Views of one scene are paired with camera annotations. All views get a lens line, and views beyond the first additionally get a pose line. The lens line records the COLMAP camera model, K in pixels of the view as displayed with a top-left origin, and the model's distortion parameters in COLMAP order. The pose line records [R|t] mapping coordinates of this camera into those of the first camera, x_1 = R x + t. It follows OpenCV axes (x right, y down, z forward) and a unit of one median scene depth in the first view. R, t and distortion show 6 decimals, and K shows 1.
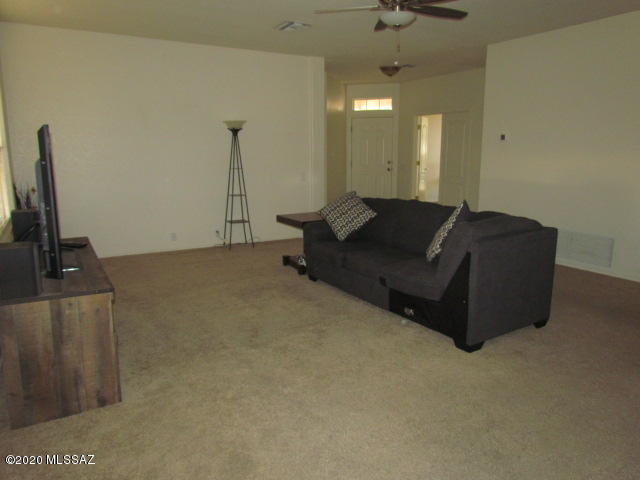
lens RADIAL K [[458.6, 0, 317.9], [0, 458.6, 237.6], [0, 0, 1]] dist [0.004392, -0.008074]
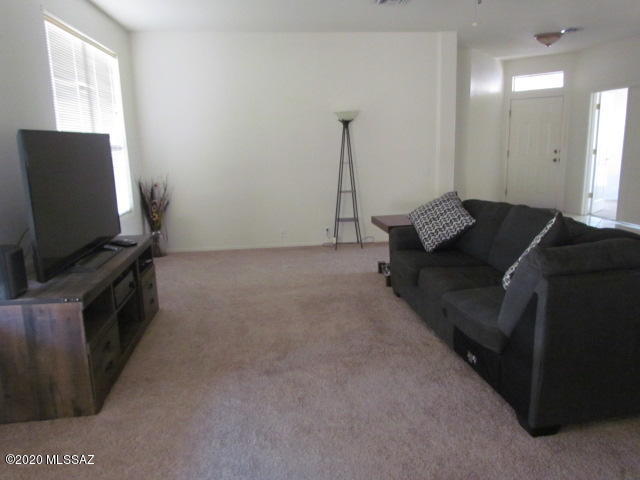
lens RADIAL K [[458.6, 0, 302.2], [0, 458.6, 238.3], [0, 0, 1]] dist [0.004392, -0.008074]
pose [[0.916628, 0.056440, -0.395736, 0.167509], [-0.047390, 0.998344, 0.032617, -0.032919], [0.396922, -0.011144, 0.917785, 0.147517]]
